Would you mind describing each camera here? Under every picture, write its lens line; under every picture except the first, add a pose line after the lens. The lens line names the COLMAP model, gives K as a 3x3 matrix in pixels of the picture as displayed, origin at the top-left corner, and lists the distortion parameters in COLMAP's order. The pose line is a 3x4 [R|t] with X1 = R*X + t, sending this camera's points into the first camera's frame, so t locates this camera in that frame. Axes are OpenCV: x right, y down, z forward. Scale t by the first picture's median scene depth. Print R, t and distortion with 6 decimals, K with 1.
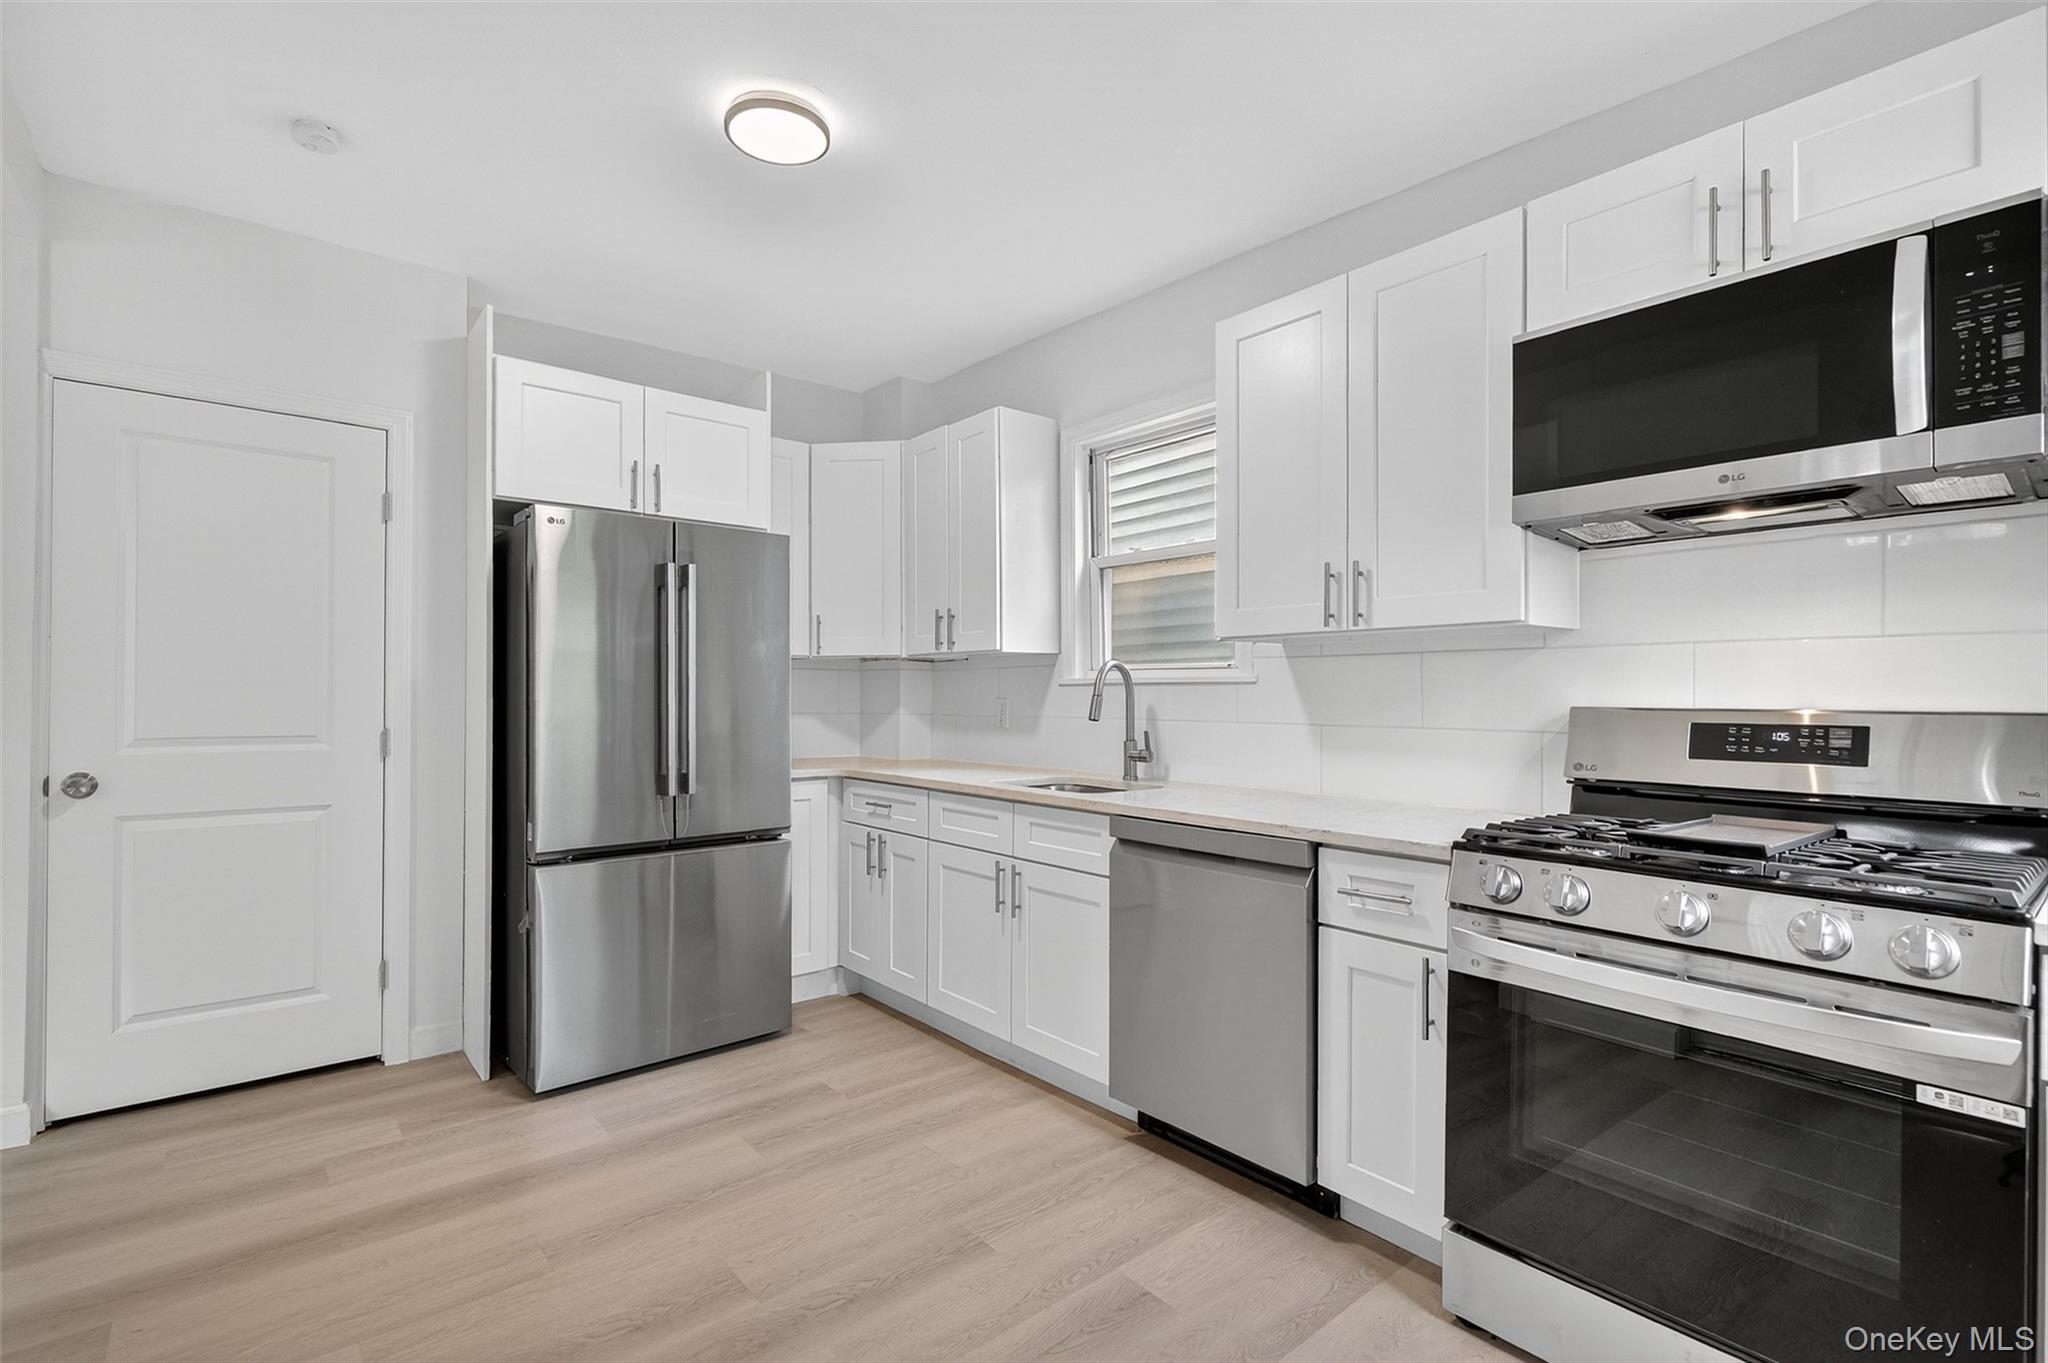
lens RADIAL K [[923.8, 0, 1022.5], [0, 923.8, 694.7], [0, 0, 1]] dist [-0.000144, -0.000380]
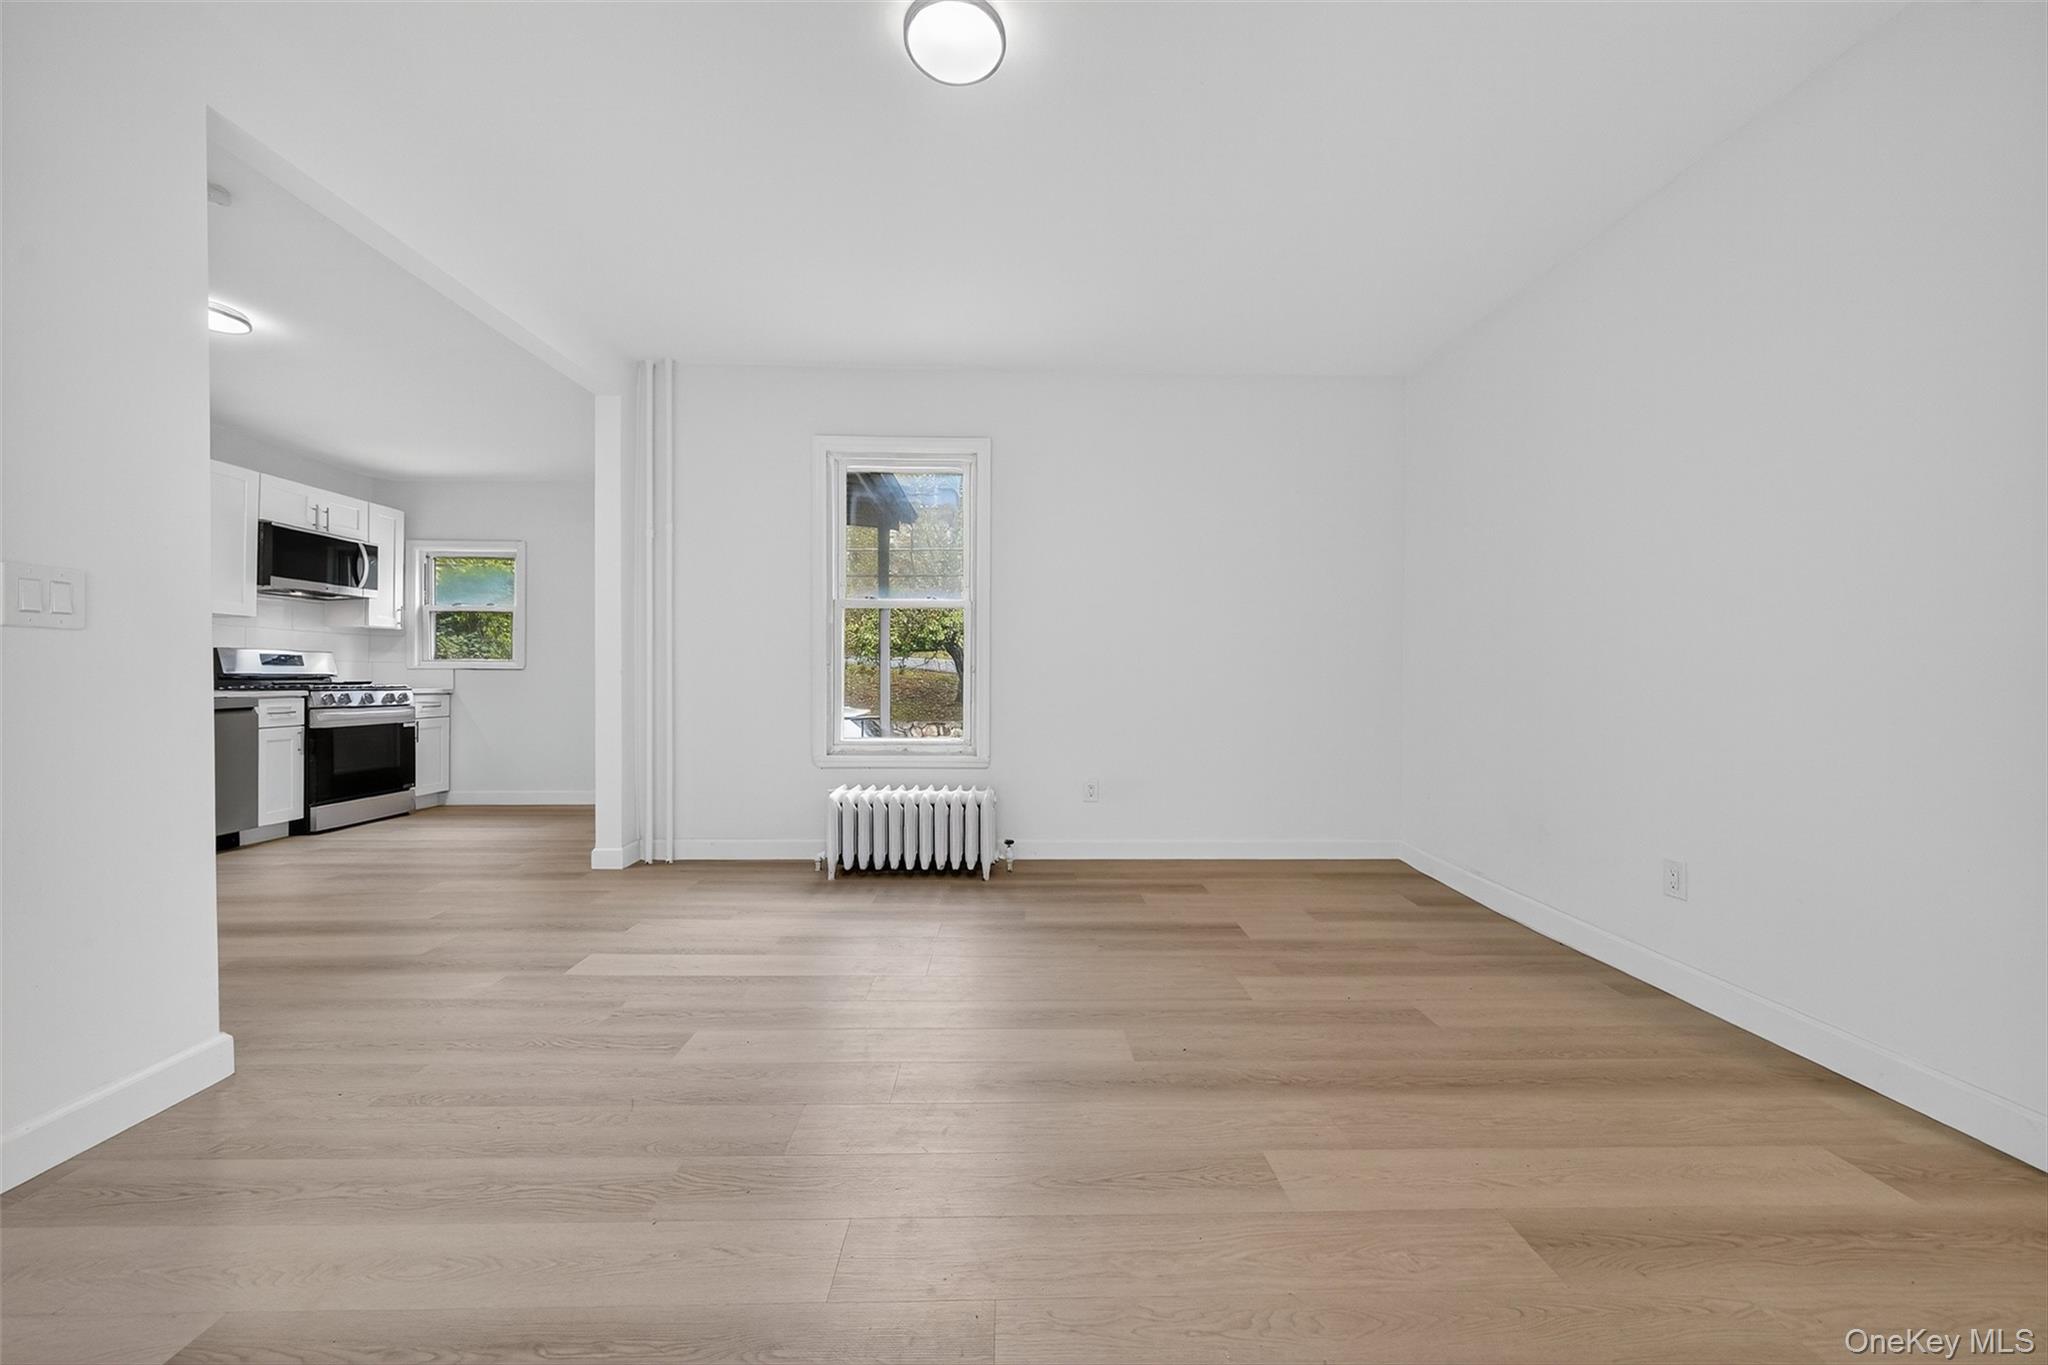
lens RADIAL K [[724.4, 0, 1027.0], [0, 724.4, 677.8], [0, 0, 1]] dist [0.001593, 0.000033]
pose [[-0.776244, -0.006547, 0.630399, -2.038394], [-0.009399, 0.999955, -0.001188, 0.065638], [-0.630363, -0.006848, -0.776271, 0.919936]]
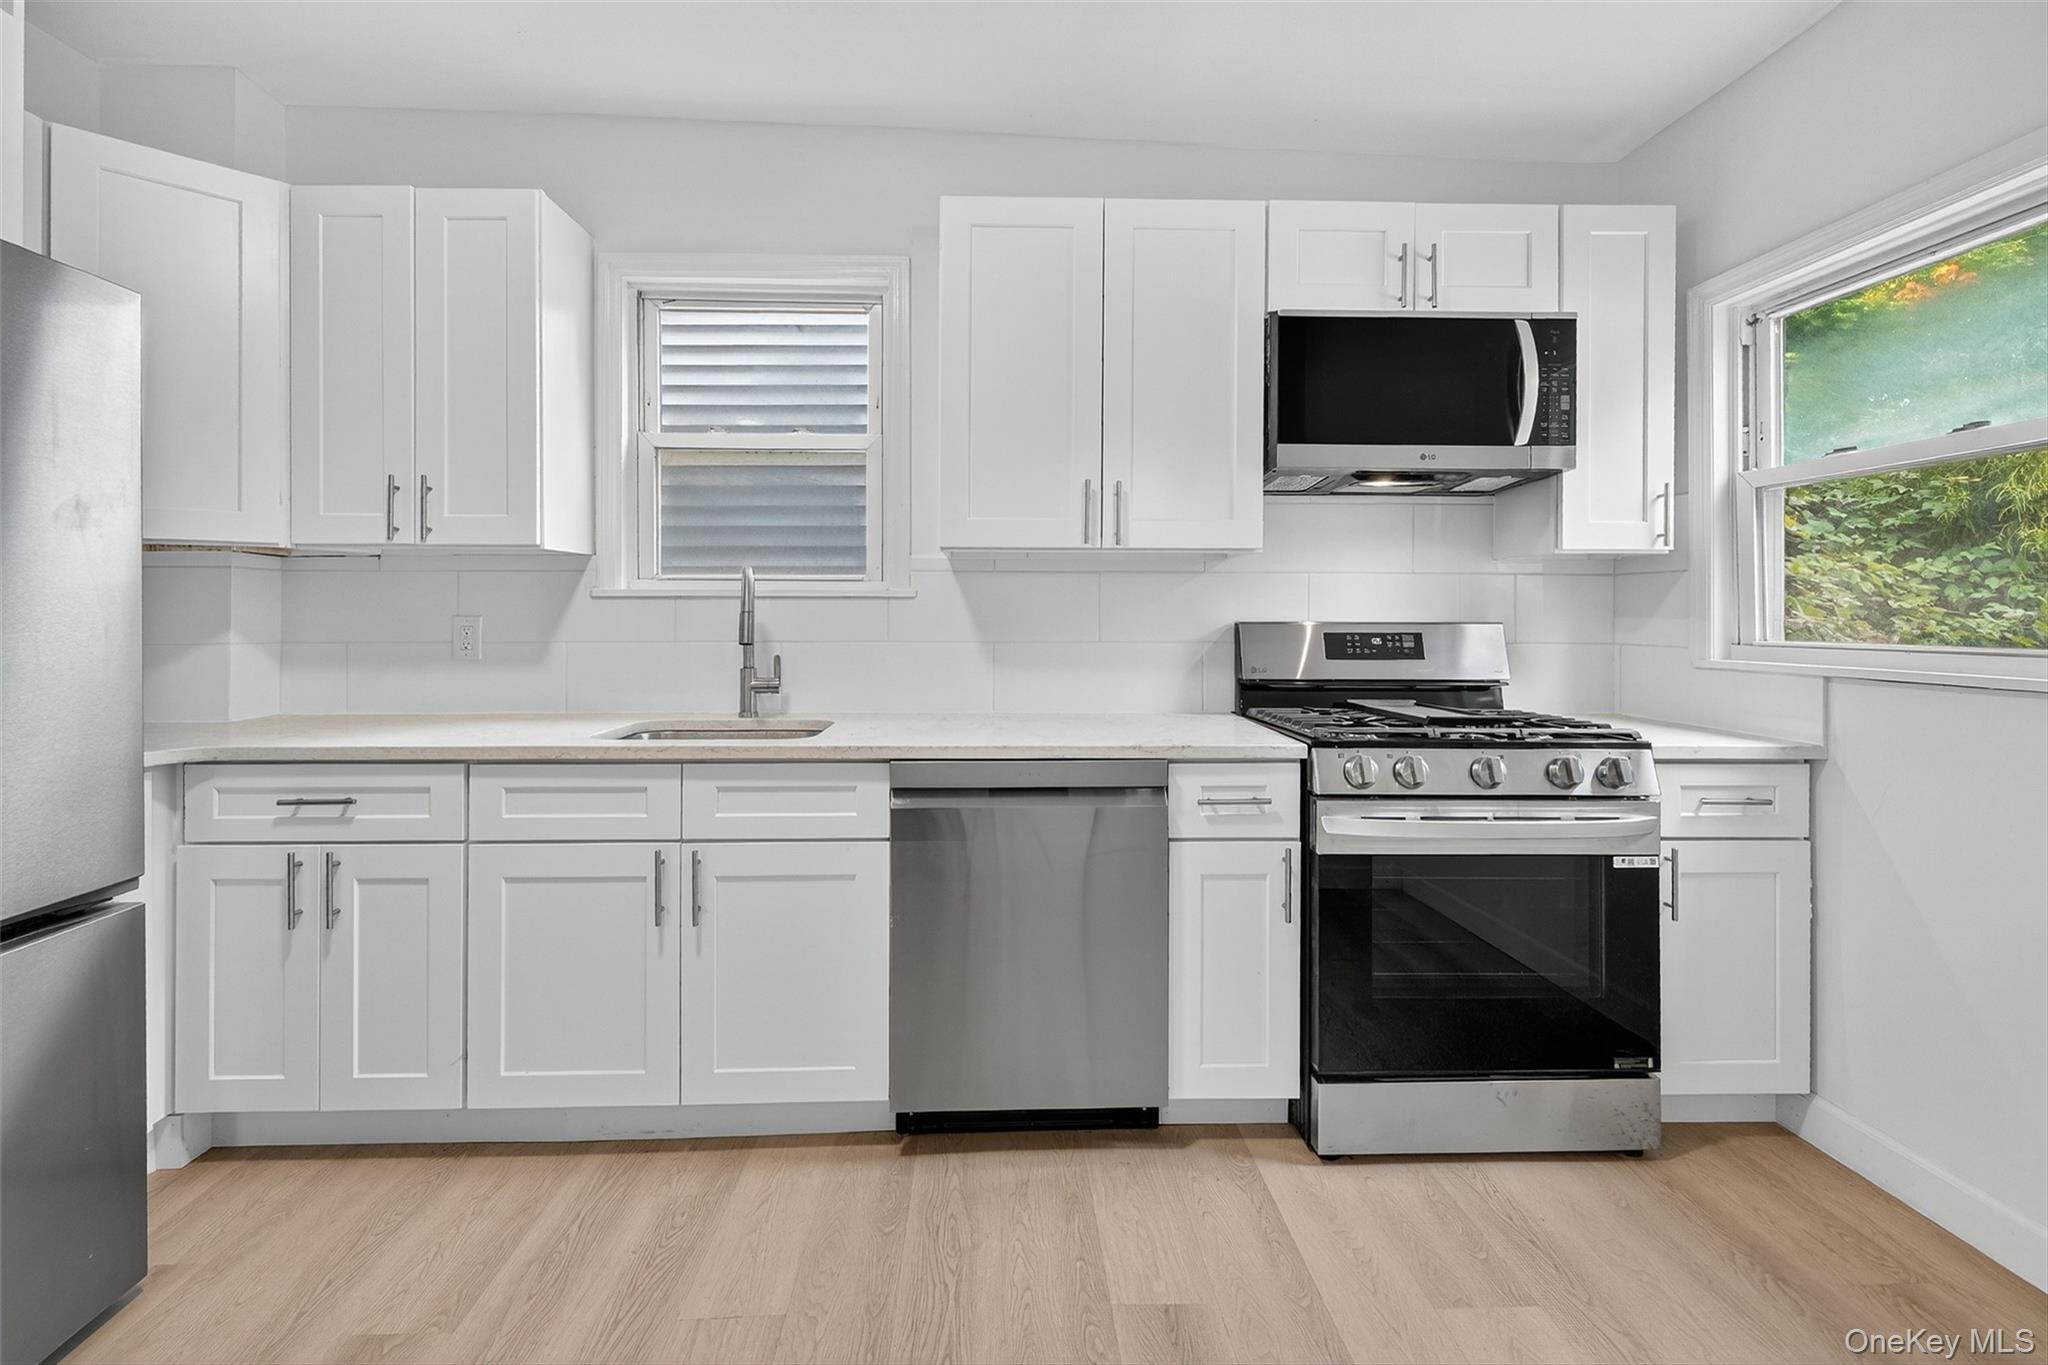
lens RADIAL K [[865.9, 0, 1001.9], [0, 865.9, 612.8], [0, 0, 1]] dist [0.001009, 0.000190]
pose [[0.619204, -0.000659, 0.785230, -0.401064], [-0.001786, 0.999996, 0.002248, -0.000281], [-0.785228, -0.002794, 0.619200, 0.423593]]
